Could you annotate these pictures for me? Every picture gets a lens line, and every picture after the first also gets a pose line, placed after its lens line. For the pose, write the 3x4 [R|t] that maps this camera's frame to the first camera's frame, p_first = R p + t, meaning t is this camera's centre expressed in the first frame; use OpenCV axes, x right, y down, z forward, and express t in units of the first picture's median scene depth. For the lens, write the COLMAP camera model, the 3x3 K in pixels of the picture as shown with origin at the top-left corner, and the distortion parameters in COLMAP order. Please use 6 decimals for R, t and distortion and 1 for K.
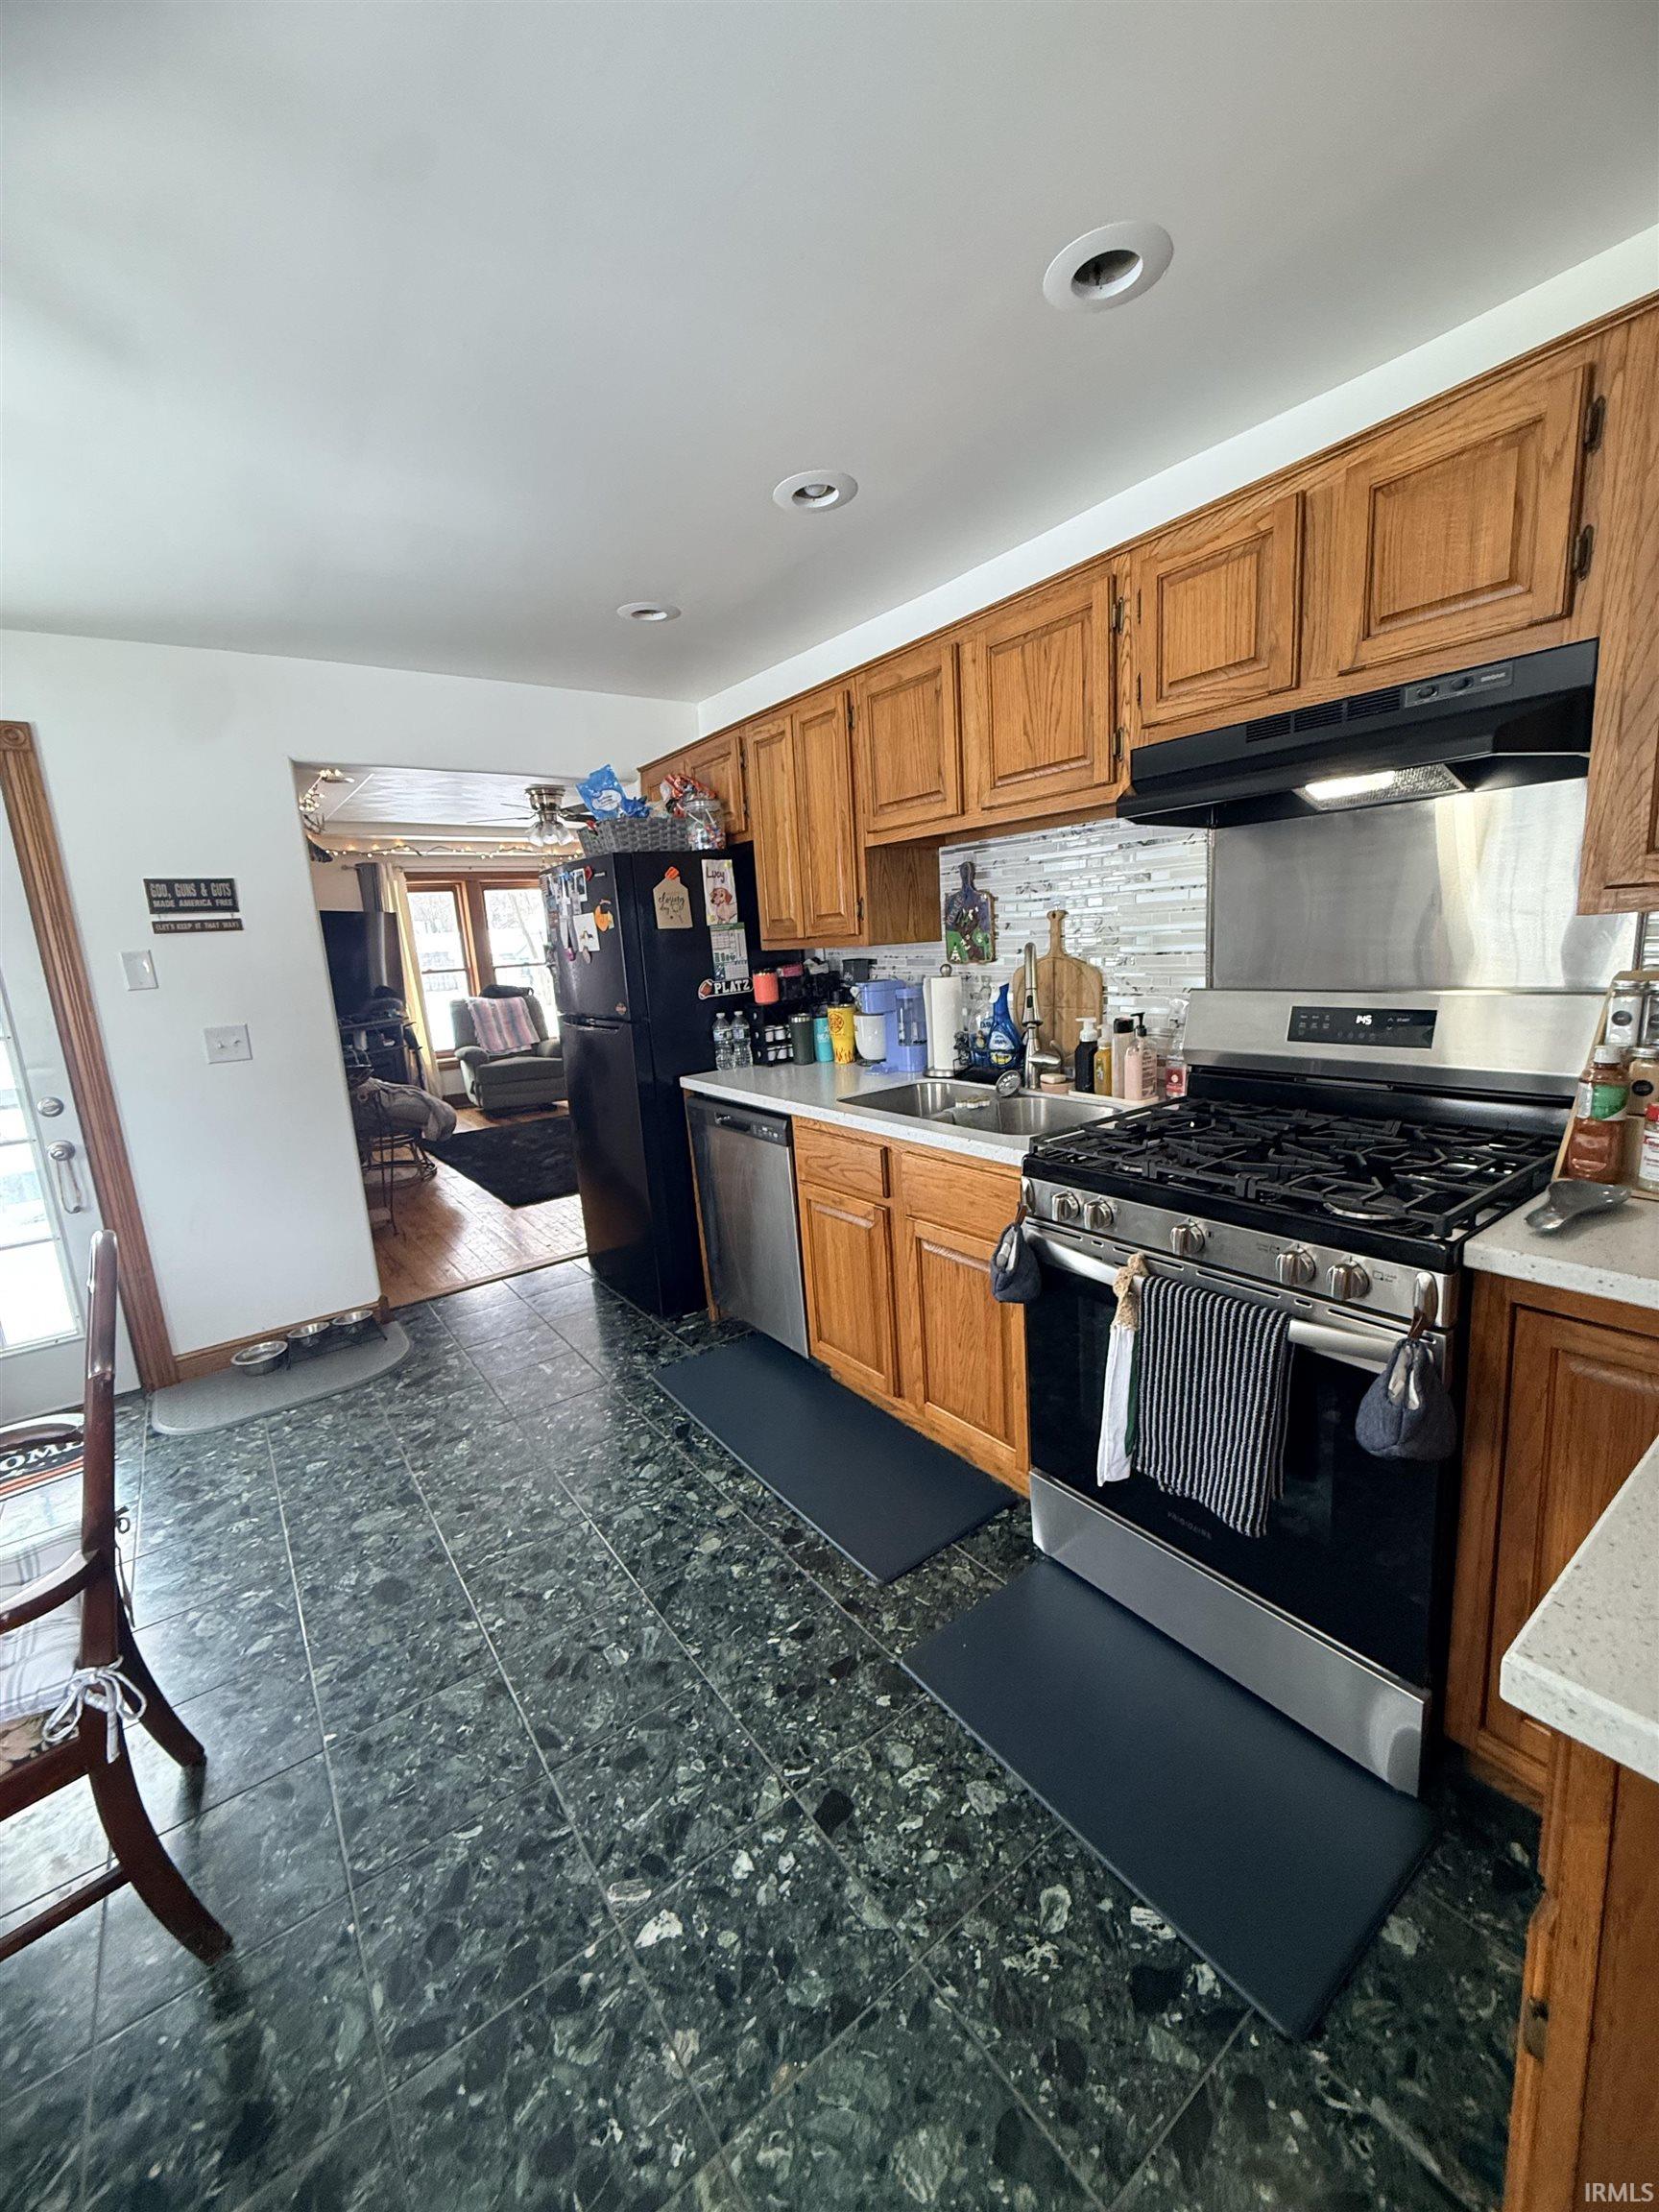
lens RADIAL K [[885.4, 0, 826.8], [0, 885.4, 1106.1], [0, 0, 1]] dist [0.003034, -0.000143]
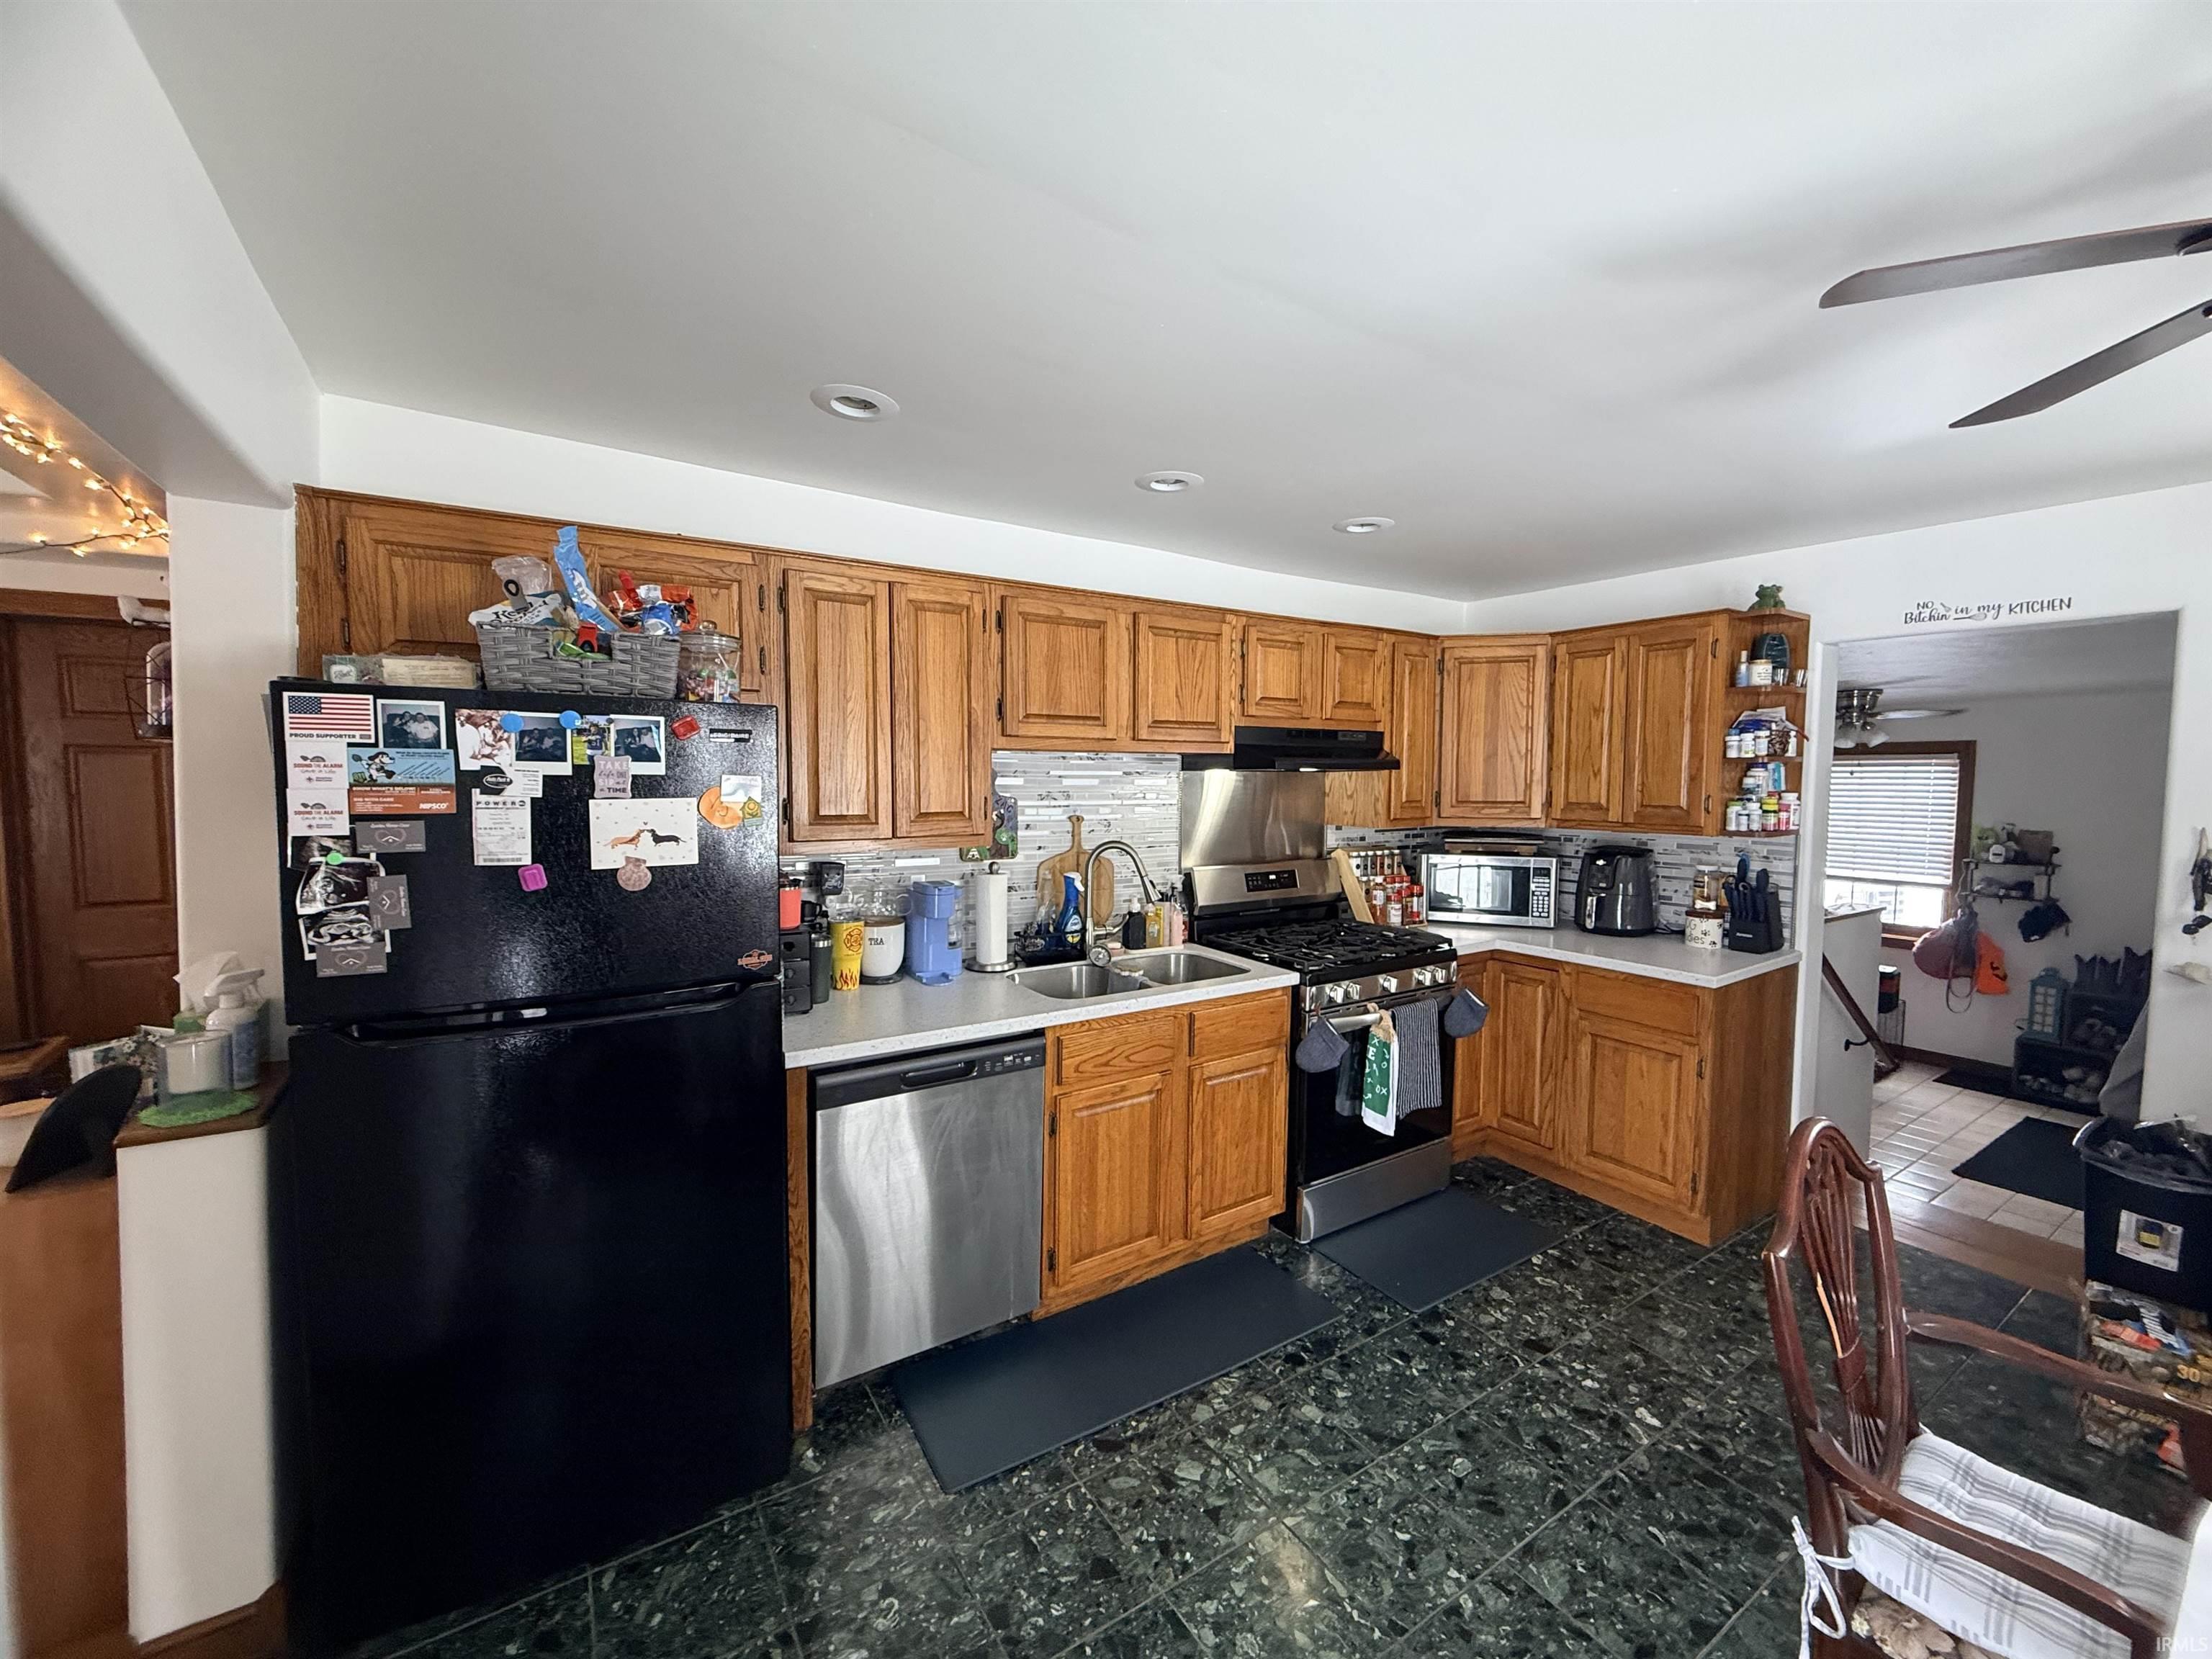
lens RADIAL K [[885.4, 0, 1112.7], [0, 885.4, 833.3], [0, 0, 1]] dist [0.003034, -0.000143]
pose [[0.052065, -0.008540, 0.998607, -1.340798], [0.180715, 0.983535, -0.001010, -0.248469], [-0.982157, 0.180516, 0.052751, 1.190041]]
